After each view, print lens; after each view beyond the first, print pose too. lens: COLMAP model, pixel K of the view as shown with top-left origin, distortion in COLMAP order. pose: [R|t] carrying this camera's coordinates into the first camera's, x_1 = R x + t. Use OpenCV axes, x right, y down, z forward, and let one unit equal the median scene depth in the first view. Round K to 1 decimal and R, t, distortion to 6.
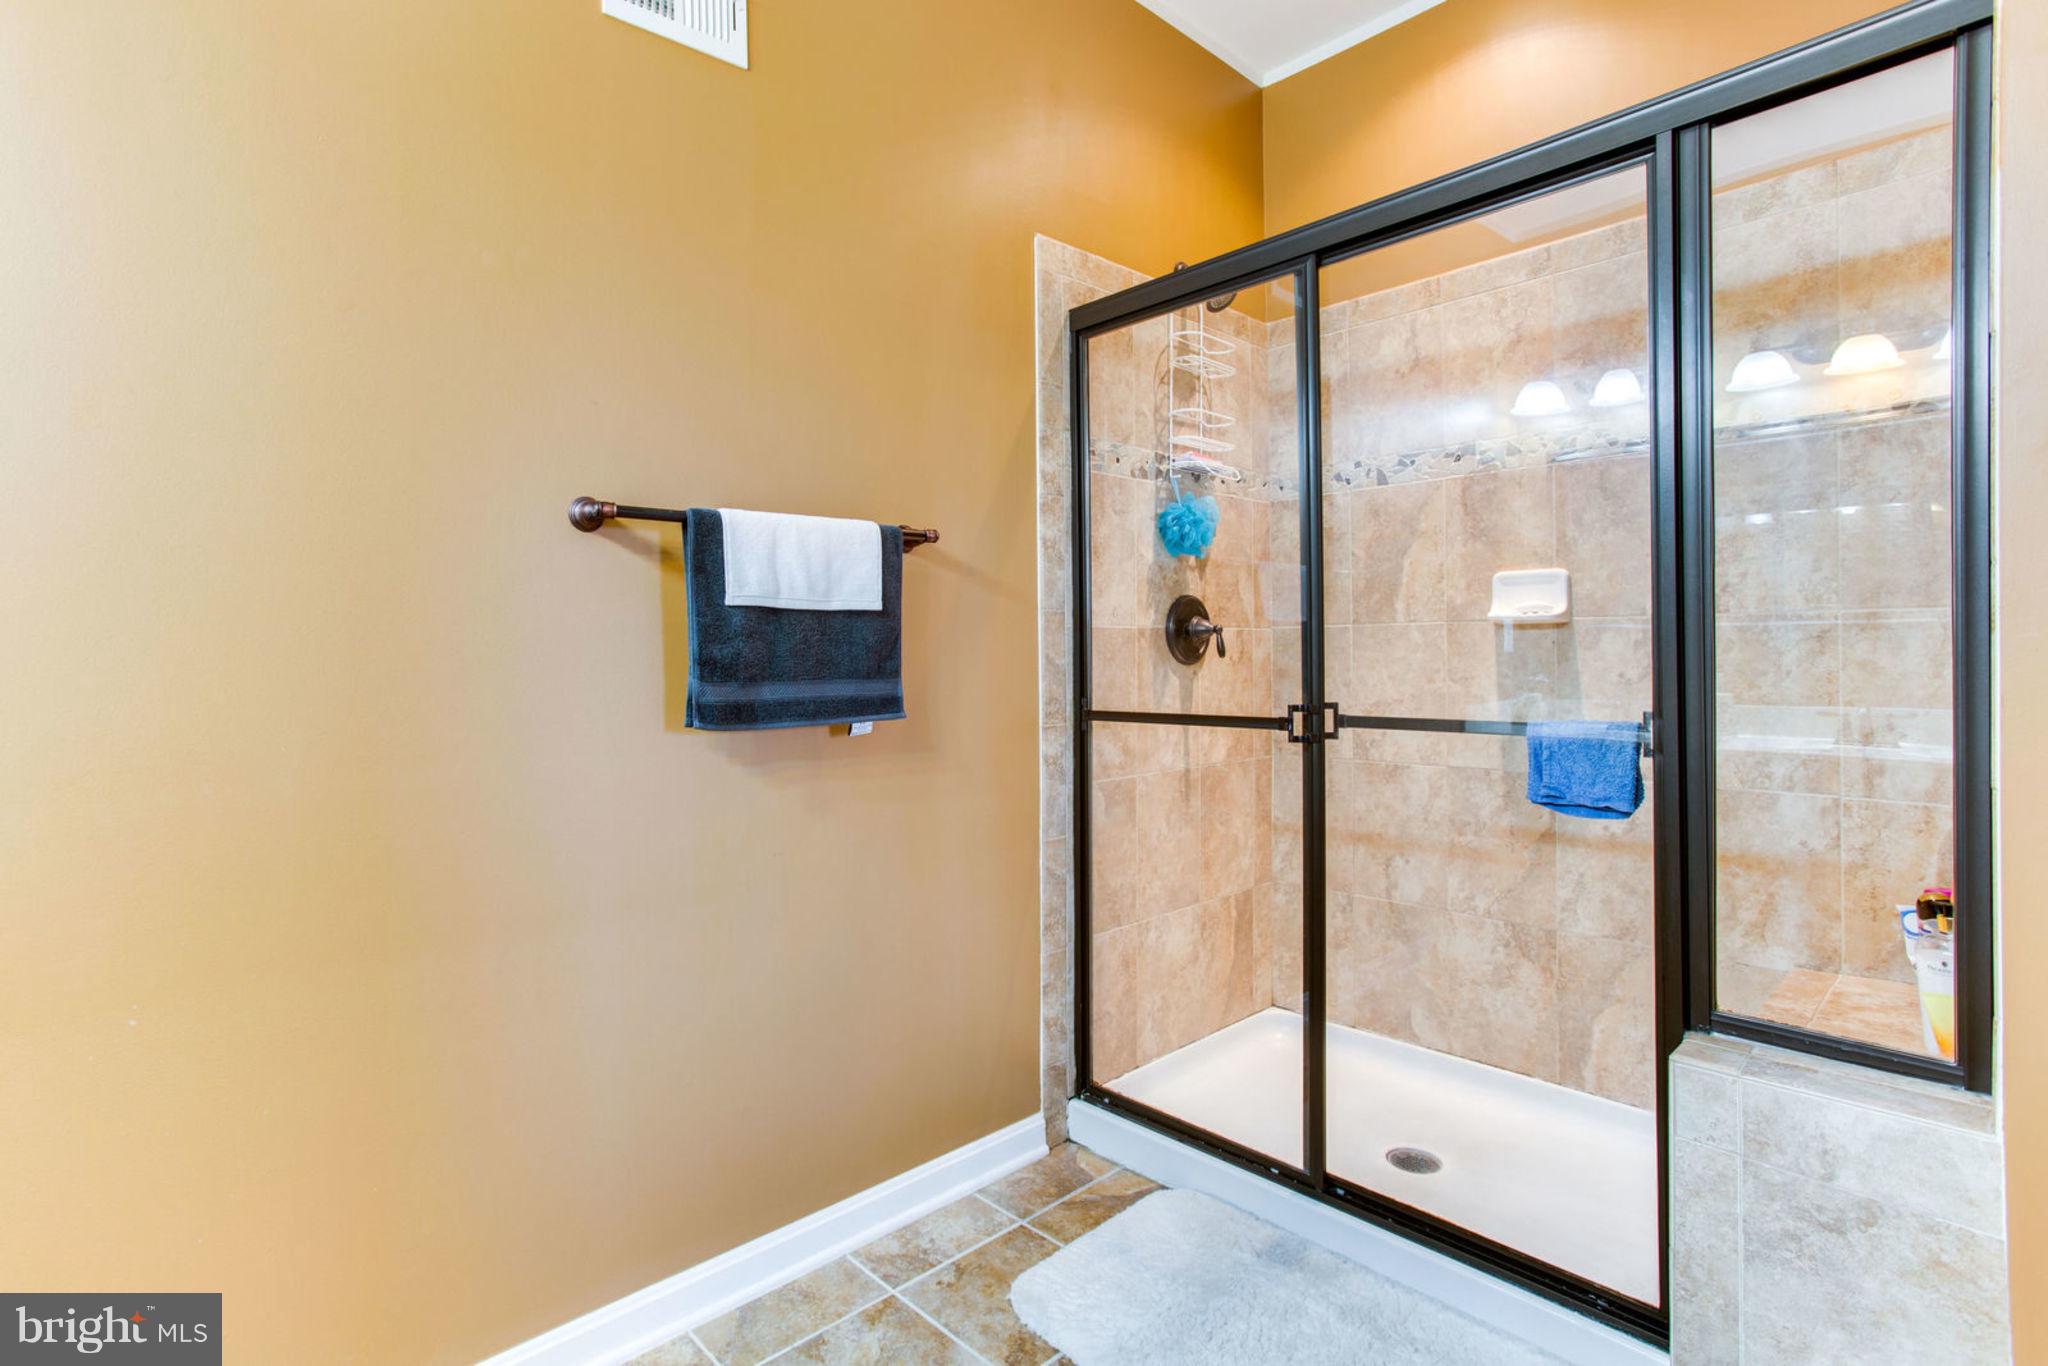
lens RADIAL K [[993.8, 0, 963.1], [0, 993.8, 649.8], [0, 0, 1]] dist [-0.013736, 0.010152]
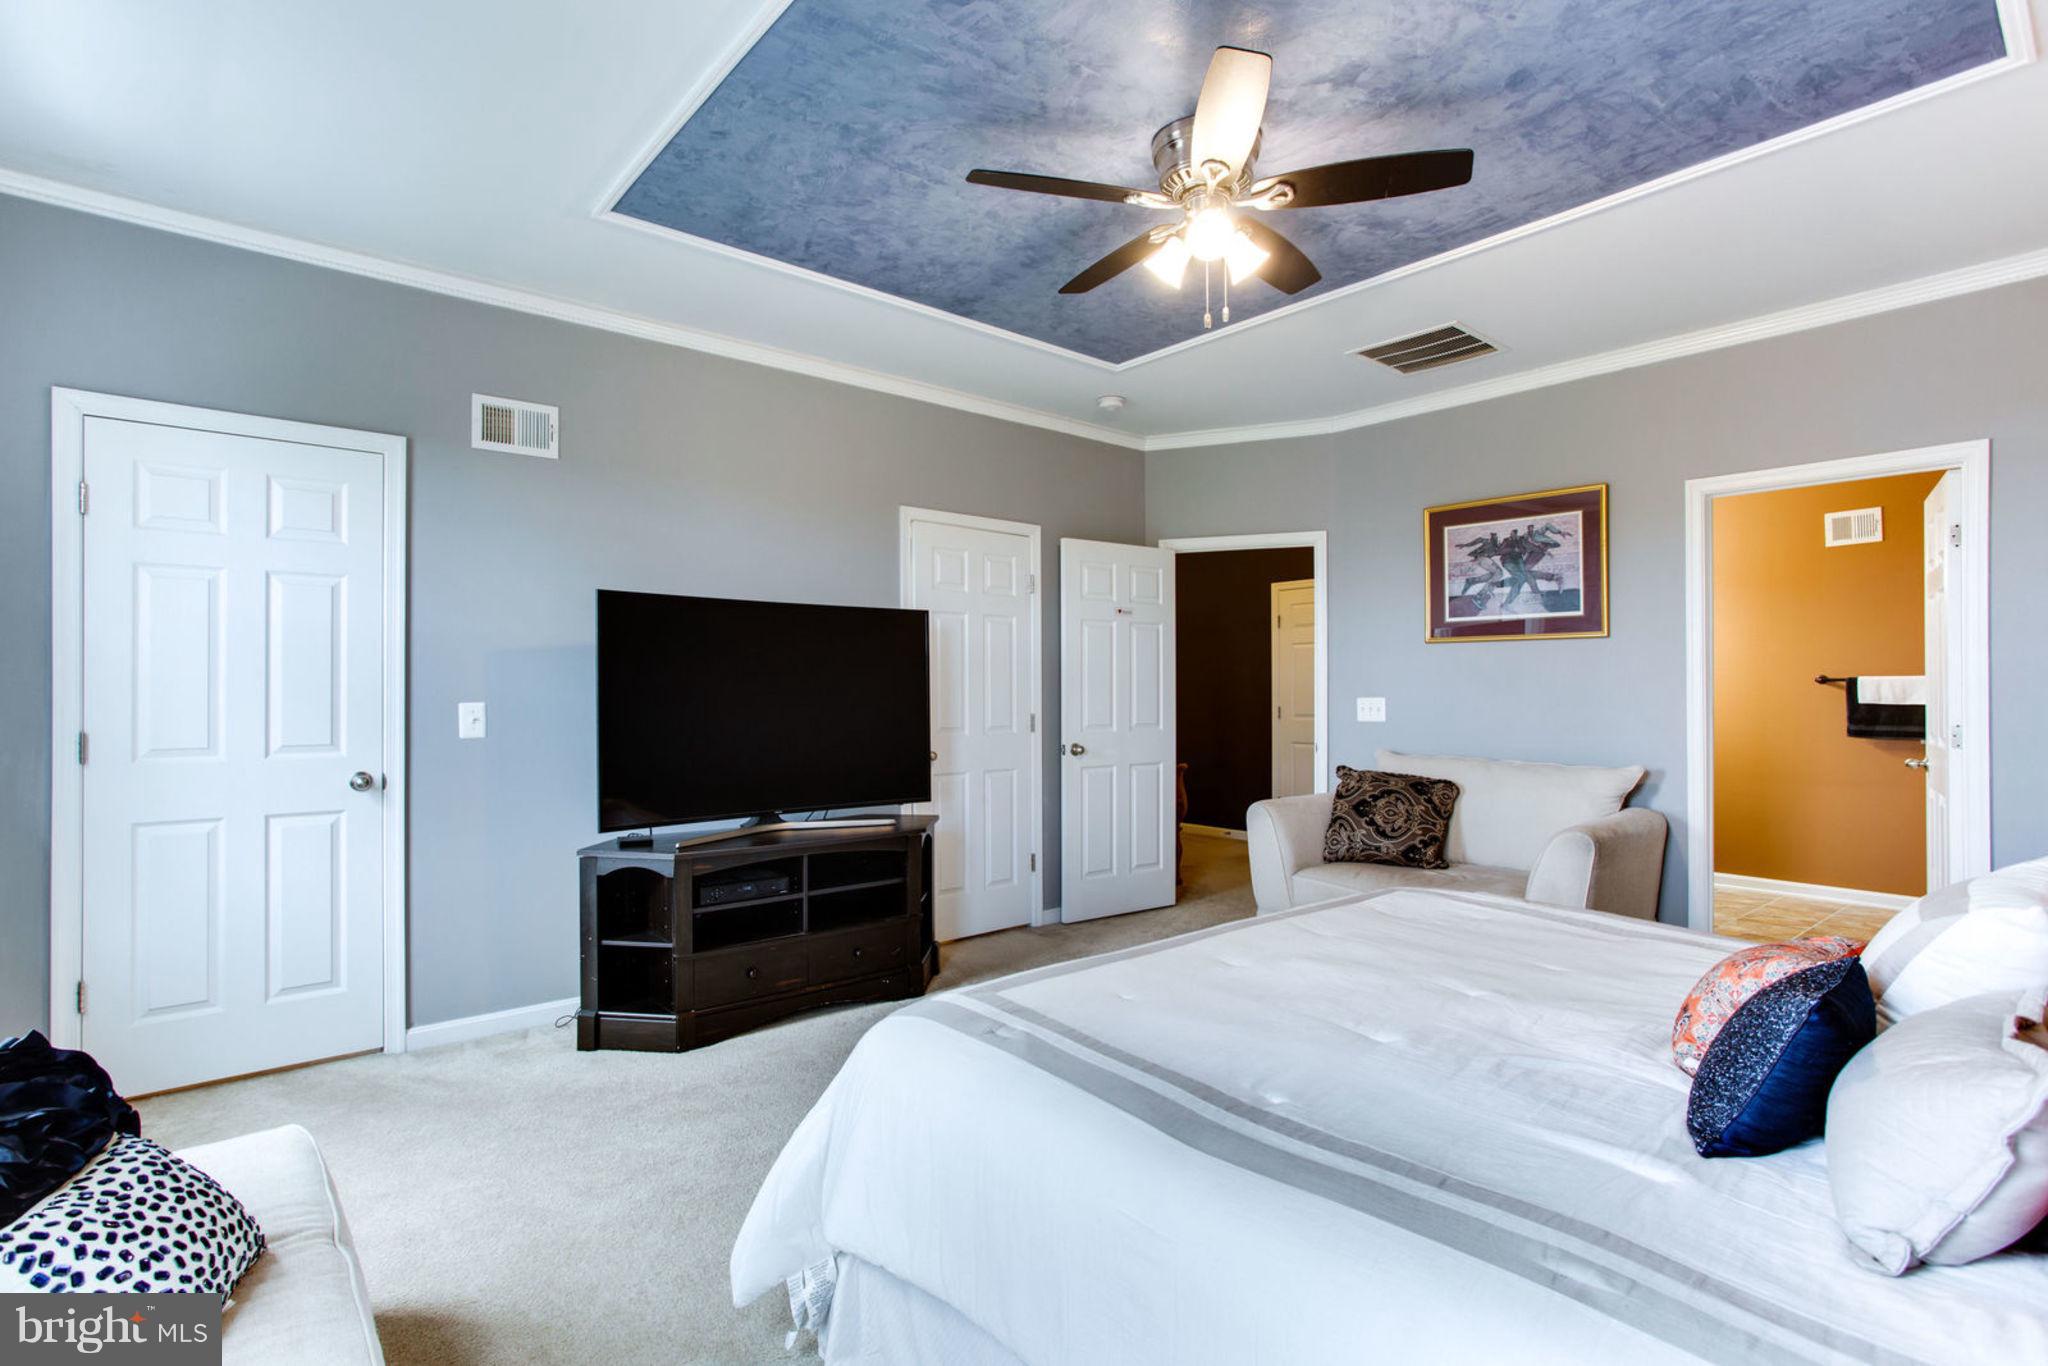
lens RADIAL K [[993.8, 0, 1003.4], [0, 993.8, 690.5], [0, 0, 1]] dist [-0.013736, 0.010152]
pose [[-0.031419, 0.000651, -0.999506, 3.044467], [-0.006509, 0.999978, 0.000856, -0.065082], [0.999485, 0.006532, -0.031414, -1.762096]]
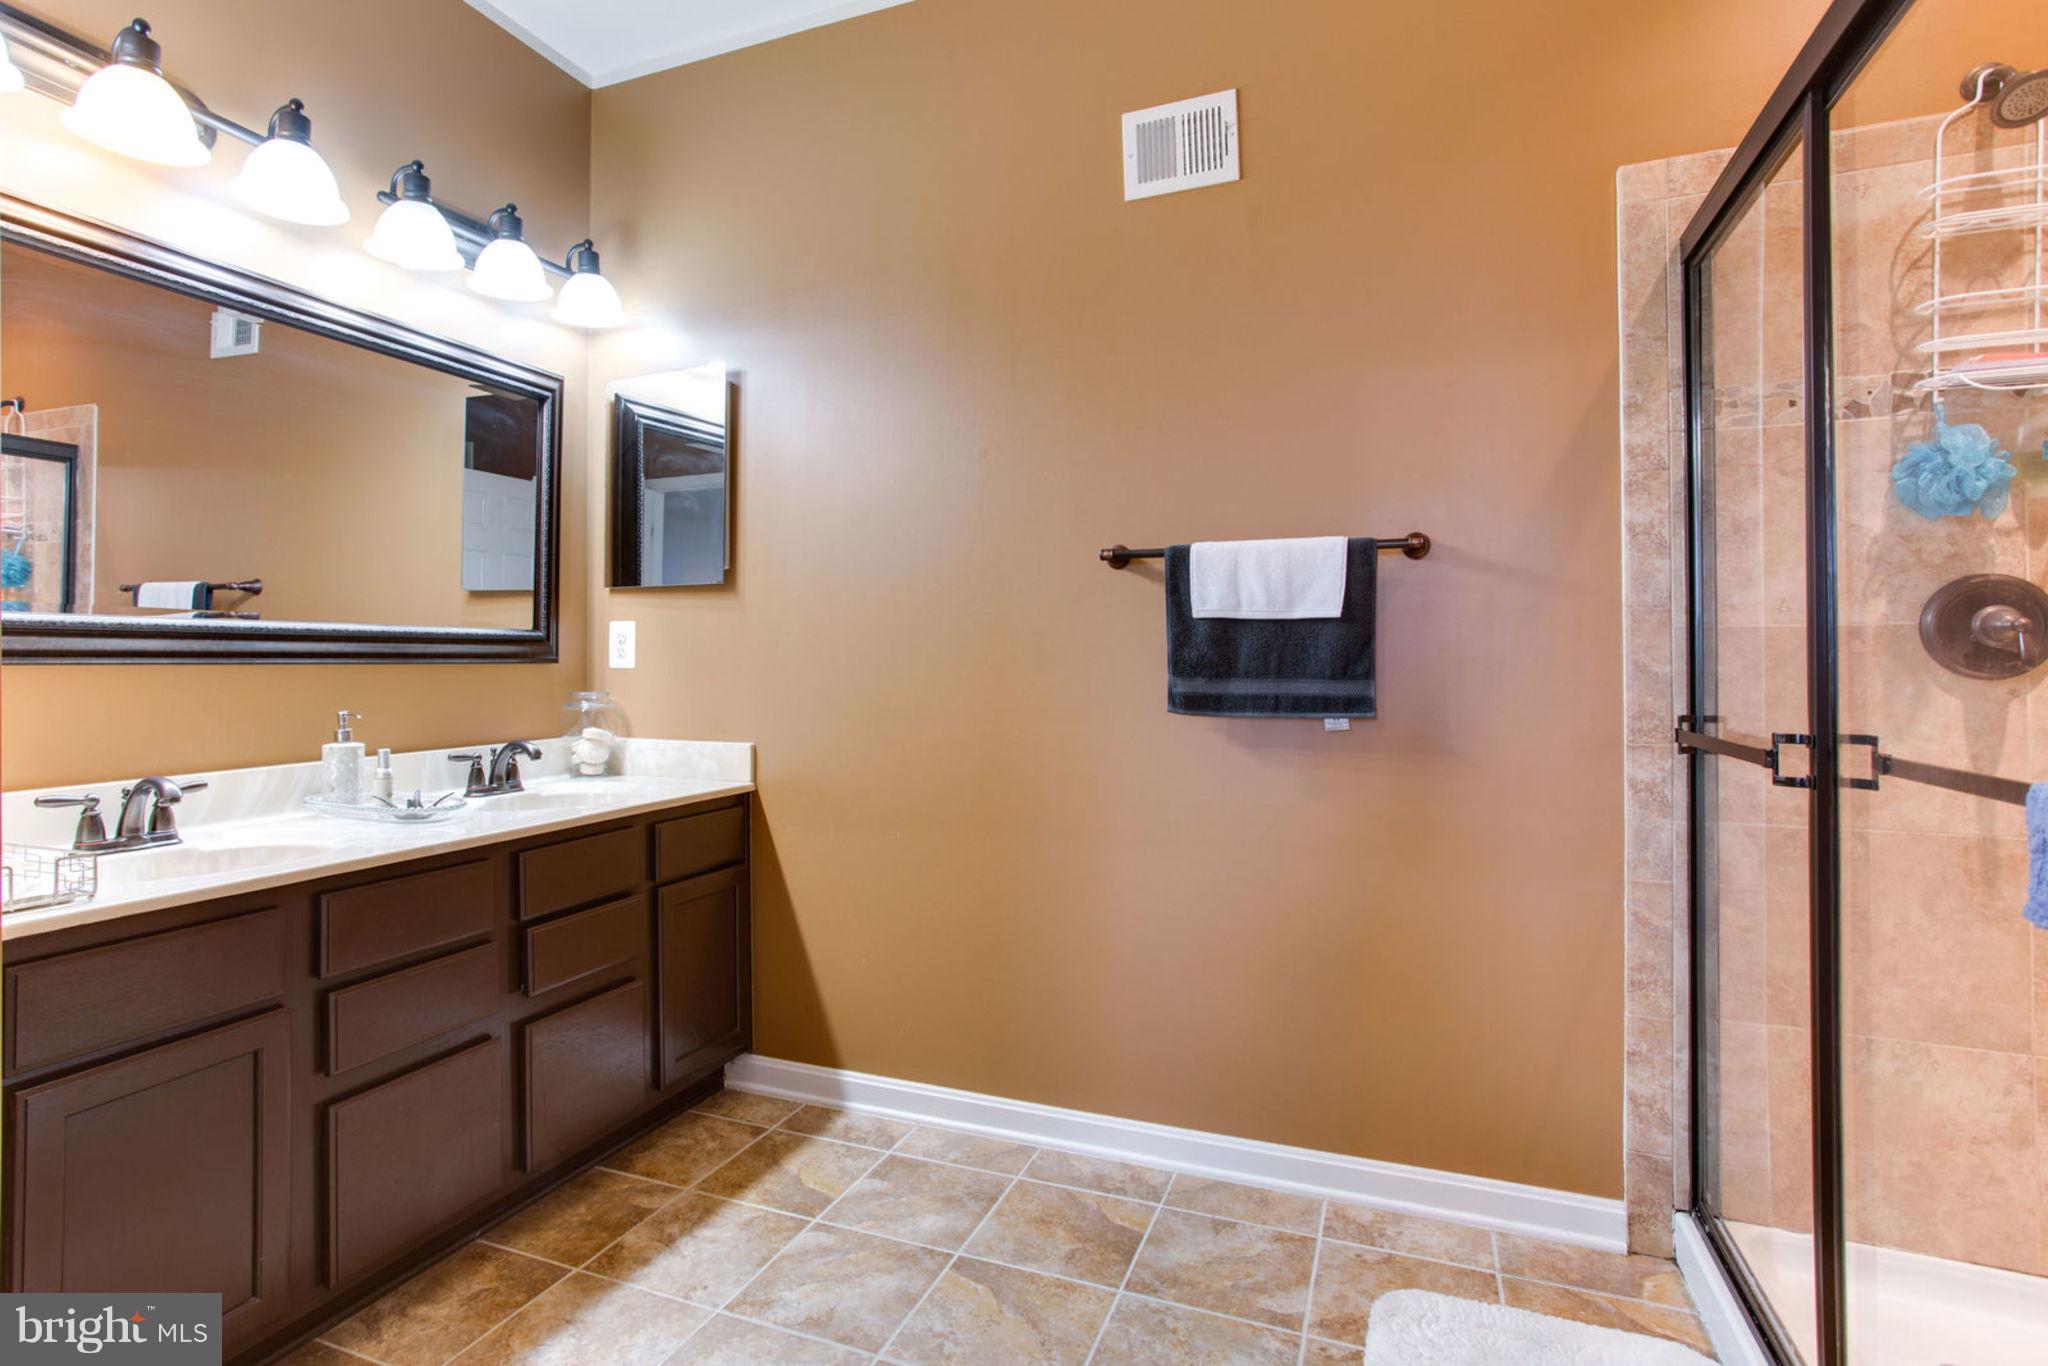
lens RADIAL K [[993.8, 0, 1005.9], [0, 993.8, 634.9], [0, 0, 1]] dist [-0.013736, 0.010152]
pose [[0.460885, -0.009929, -0.887404, 0.698958], [-0.003850, 0.999906, -0.013187, -0.004298], [0.887451, 0.009495, 0.460804, 0.165754]]
